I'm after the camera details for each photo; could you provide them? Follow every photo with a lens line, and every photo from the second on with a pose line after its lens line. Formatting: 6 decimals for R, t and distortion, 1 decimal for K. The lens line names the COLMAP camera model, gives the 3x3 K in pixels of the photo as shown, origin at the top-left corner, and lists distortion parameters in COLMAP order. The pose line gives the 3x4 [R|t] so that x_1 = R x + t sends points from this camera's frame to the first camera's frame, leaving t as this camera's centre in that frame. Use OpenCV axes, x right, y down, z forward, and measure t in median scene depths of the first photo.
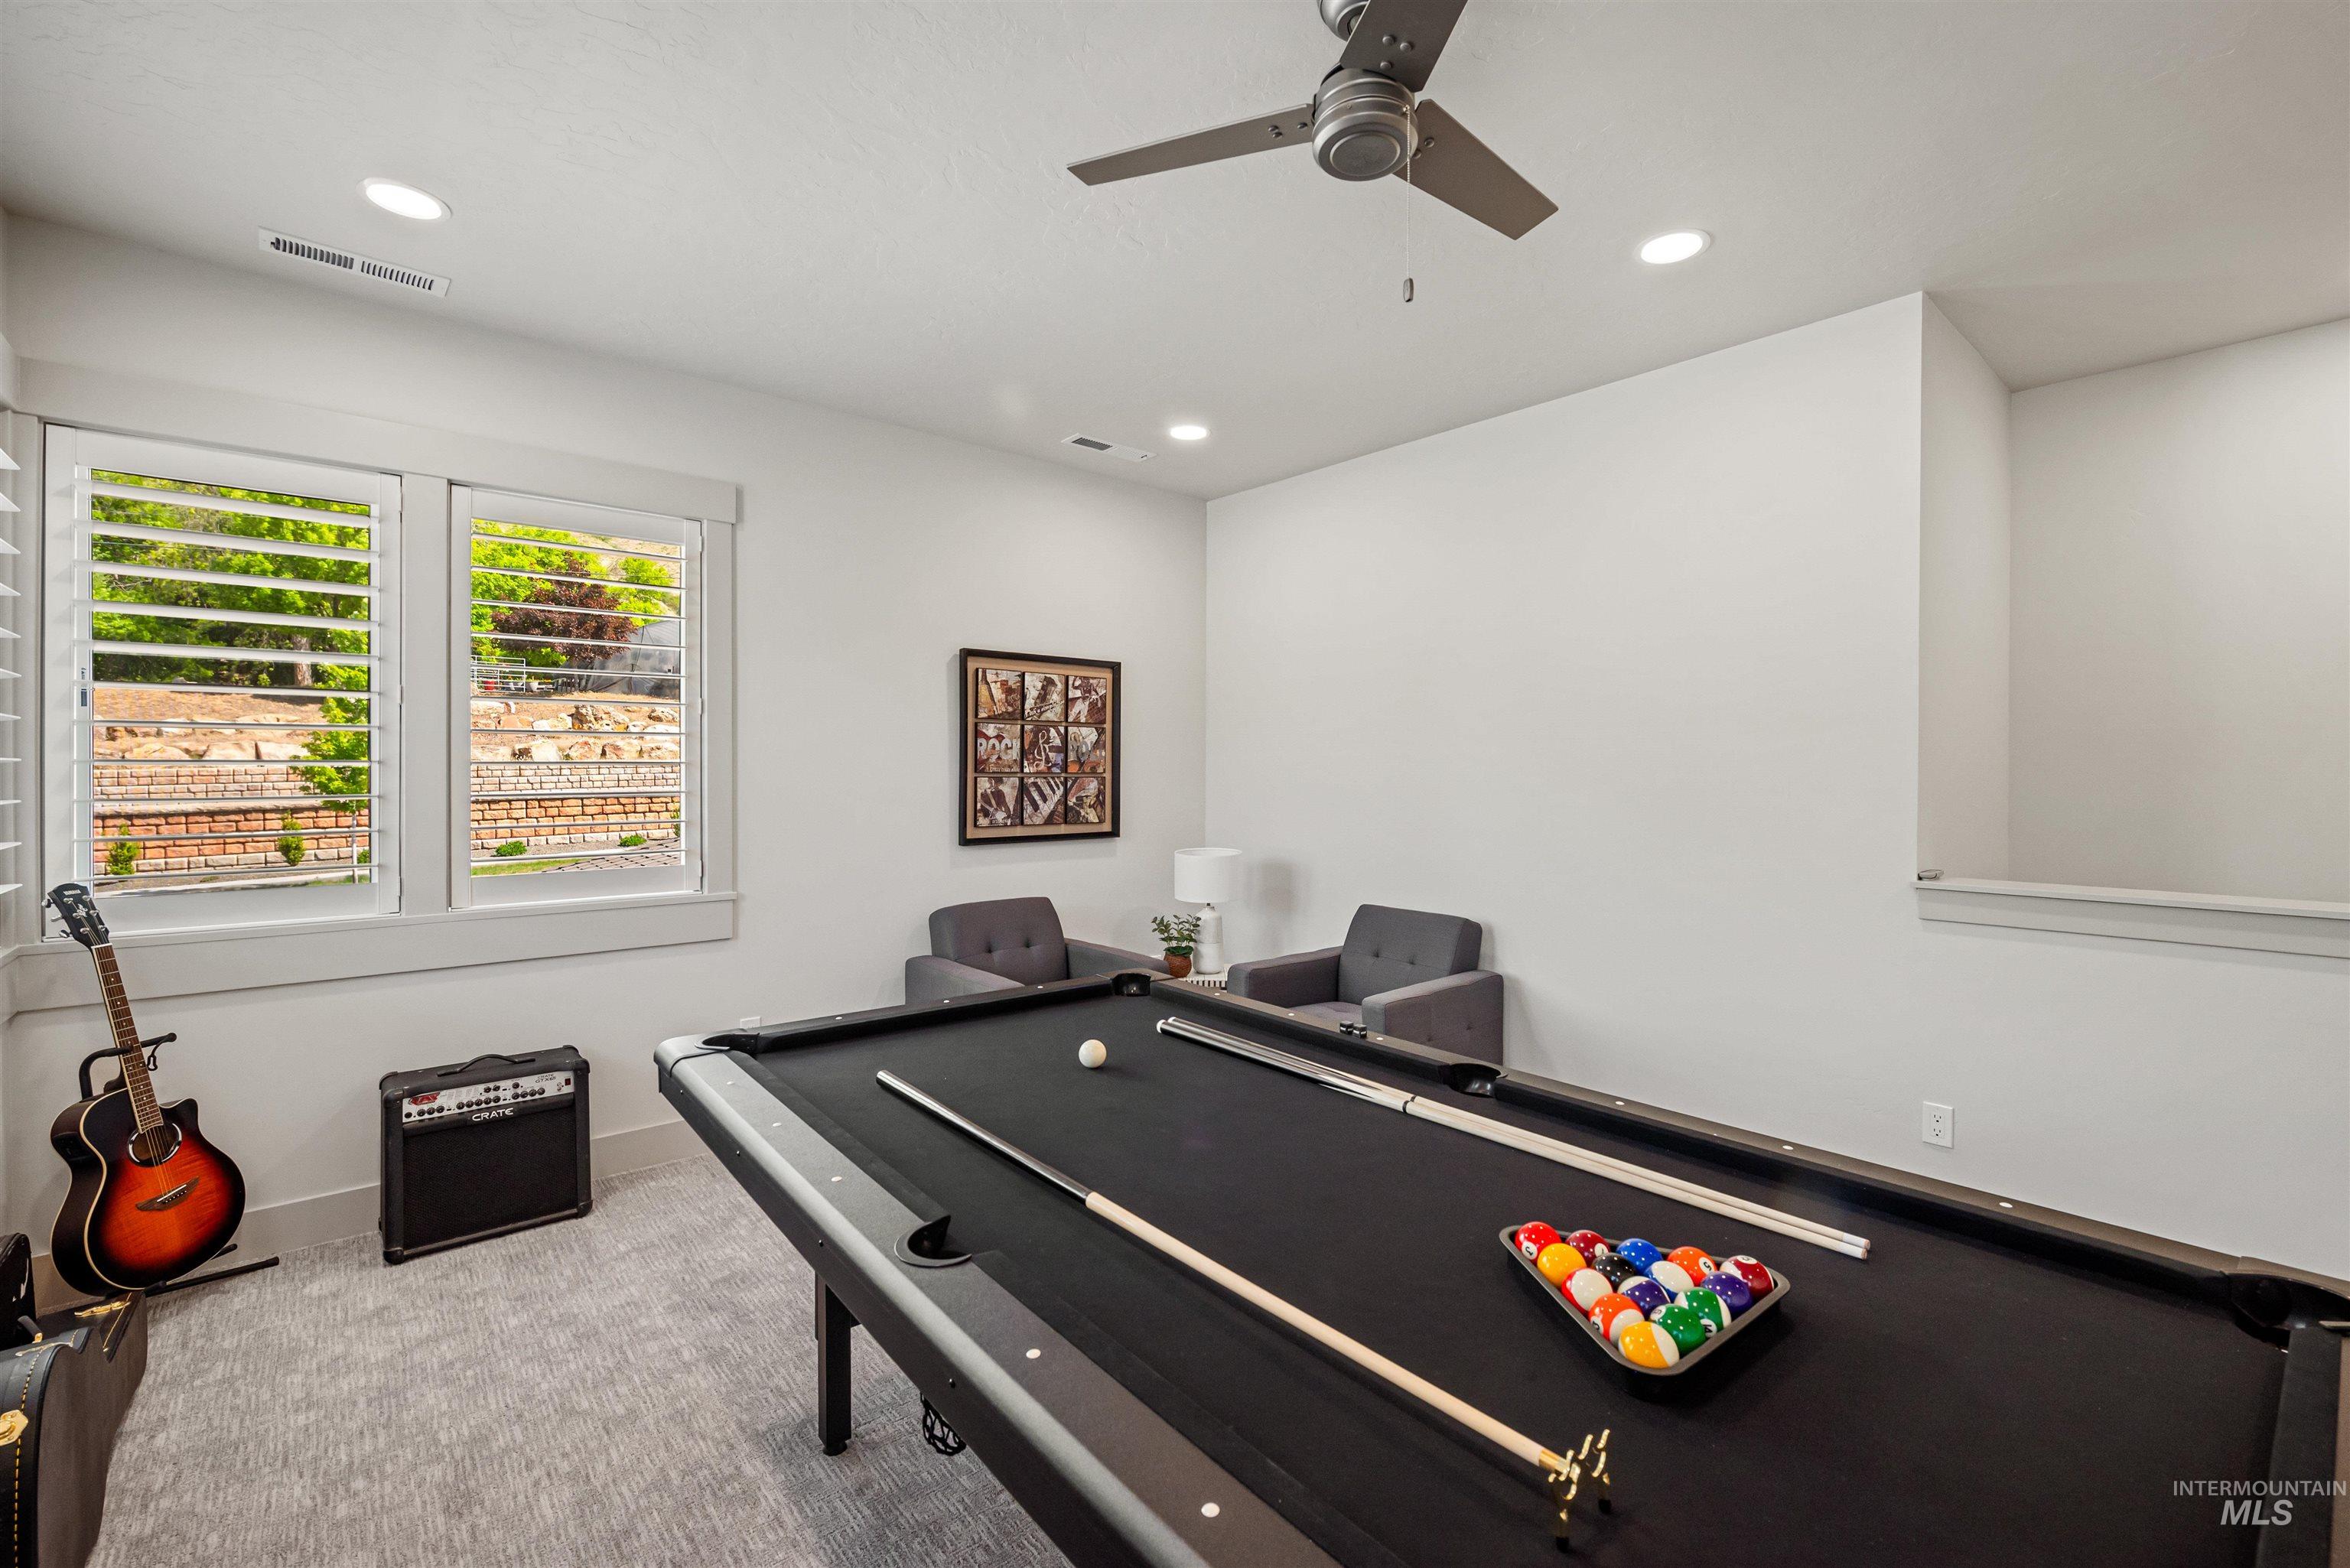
lens RADIAL K [[992.4, 0, 1184.3], [0, 992.4, 776.3], [0, 0, 1]] dist [-0.003869, -0.000845]
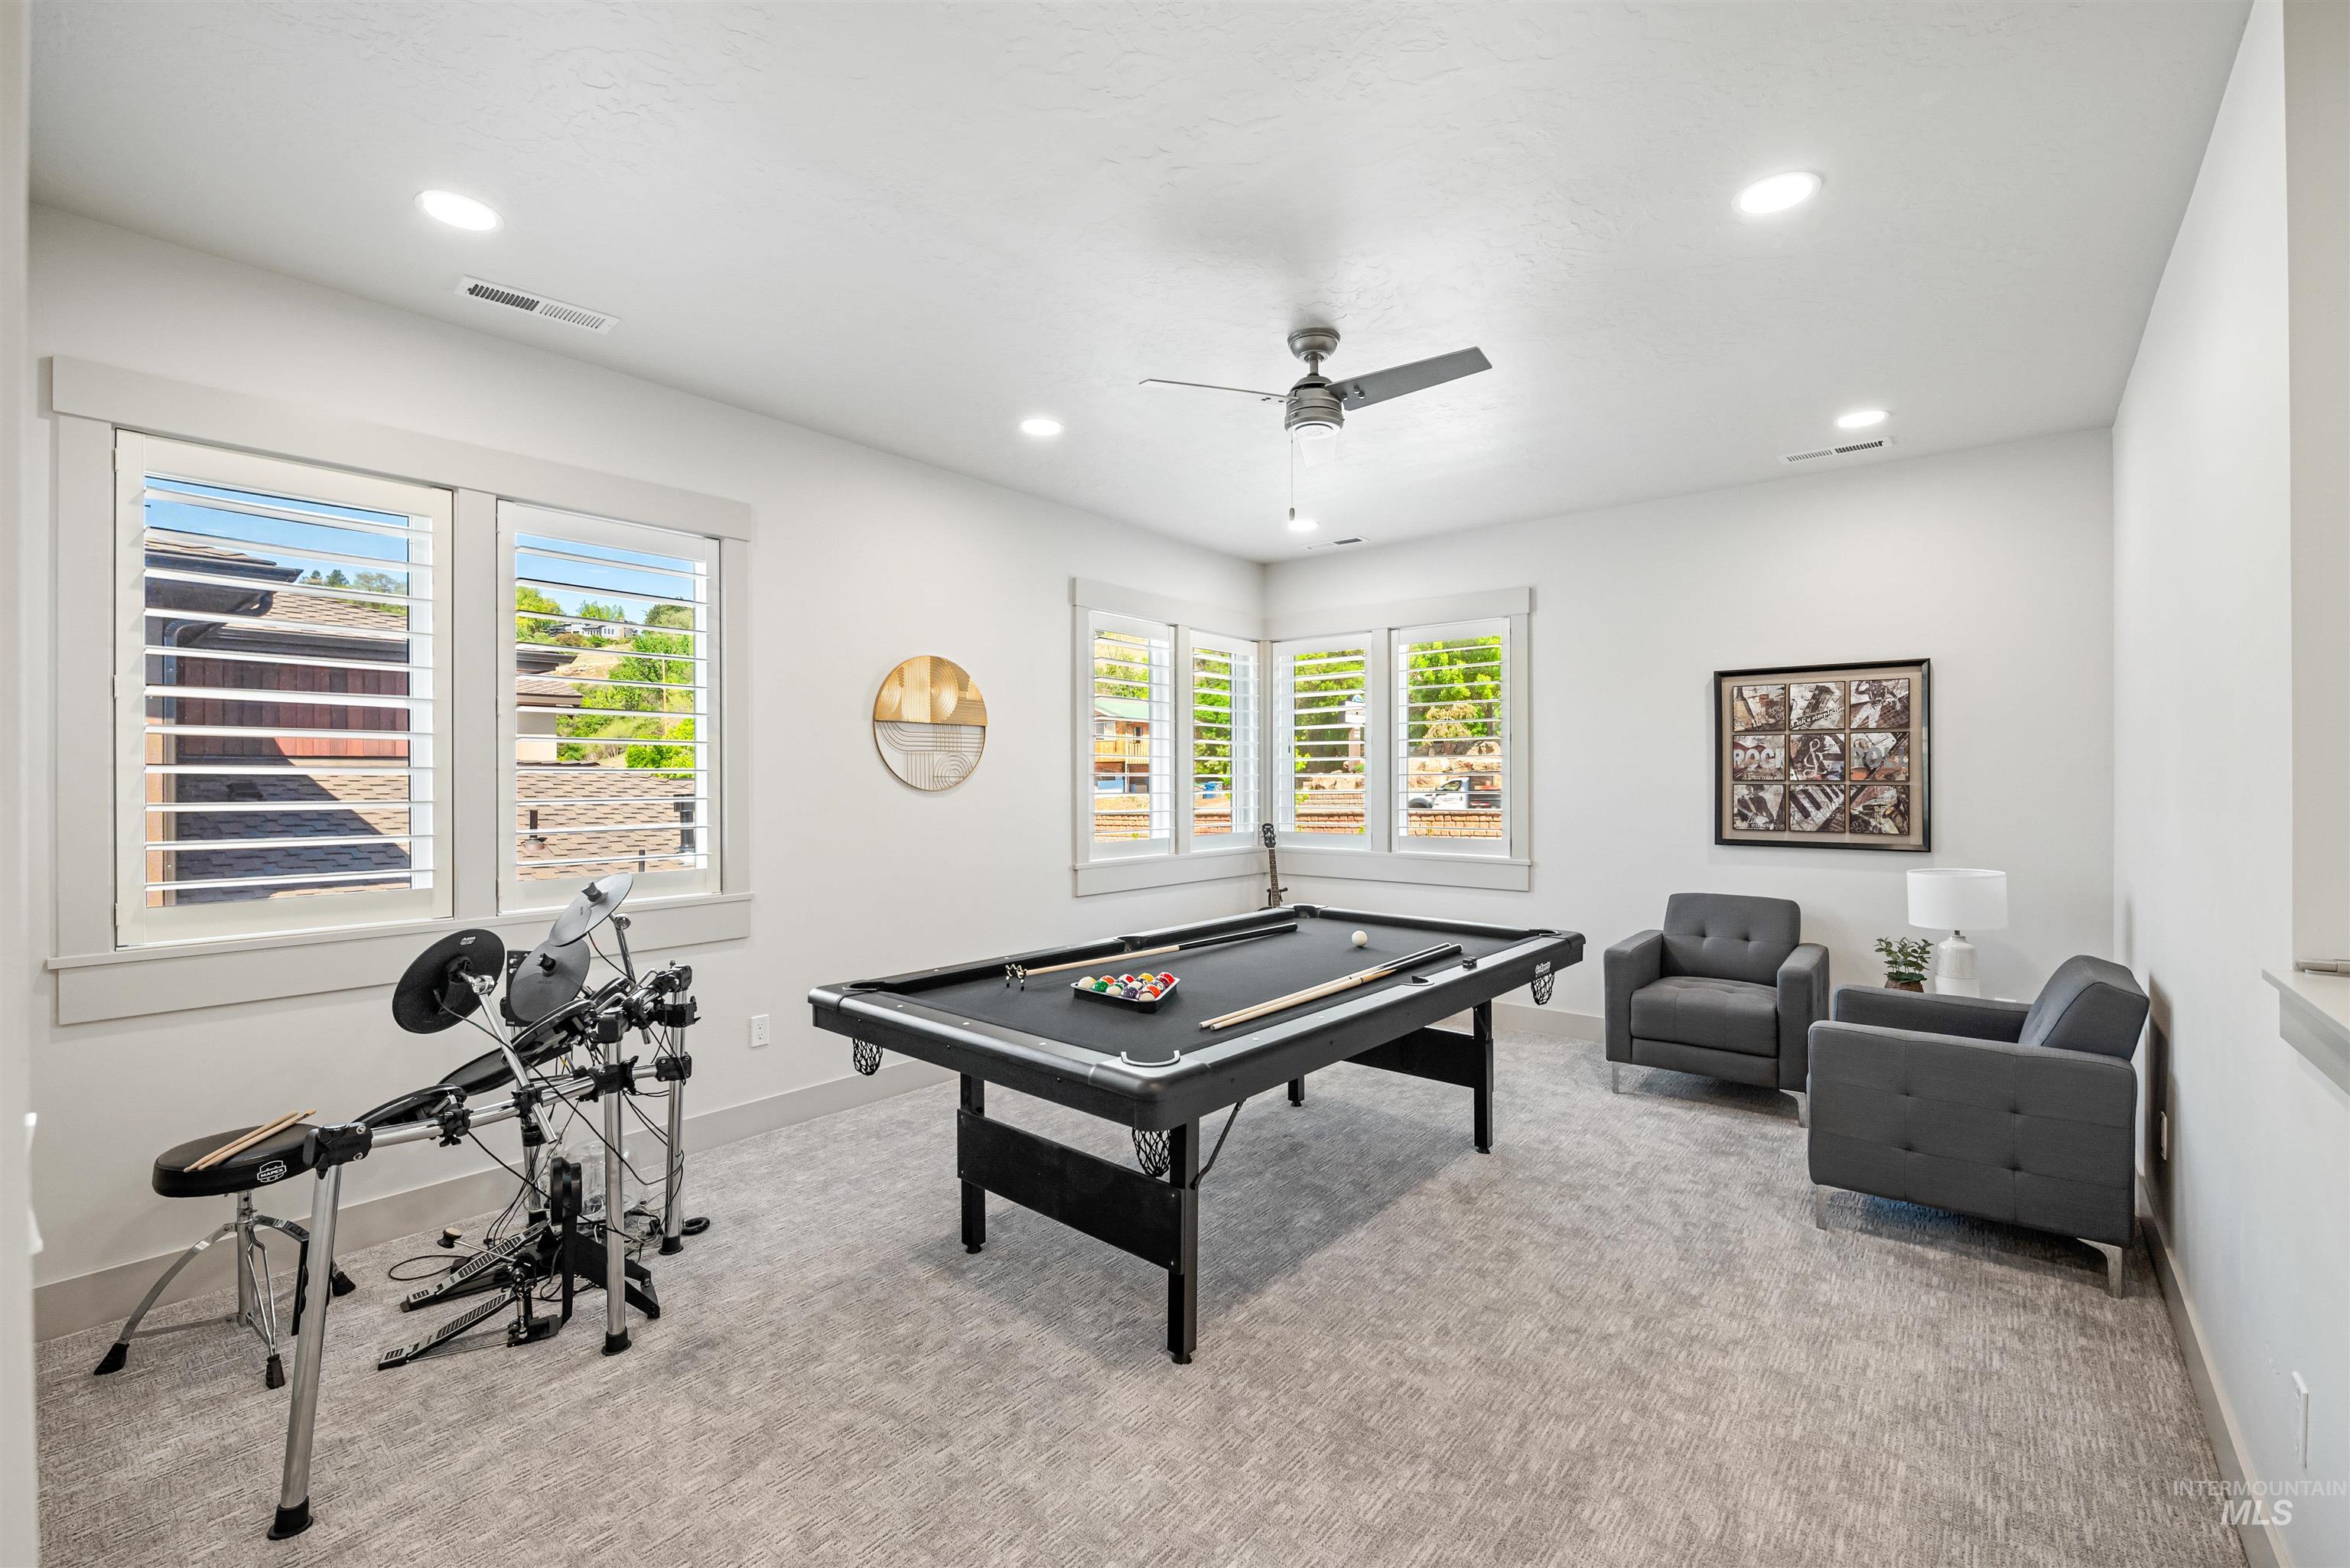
lens RADIAL K [[992.4, 0, 1183.5], [0, 992.4, 781.0], [0, 0, 1]] dist [-0.003869, -0.000845]
pose [[0.165006, 0.002962, -0.986288, 0.753321], [-0.004485, 0.999987, 0.002253, -0.002524], [0.986282, 0.004051, 0.165018, 0.195288]]
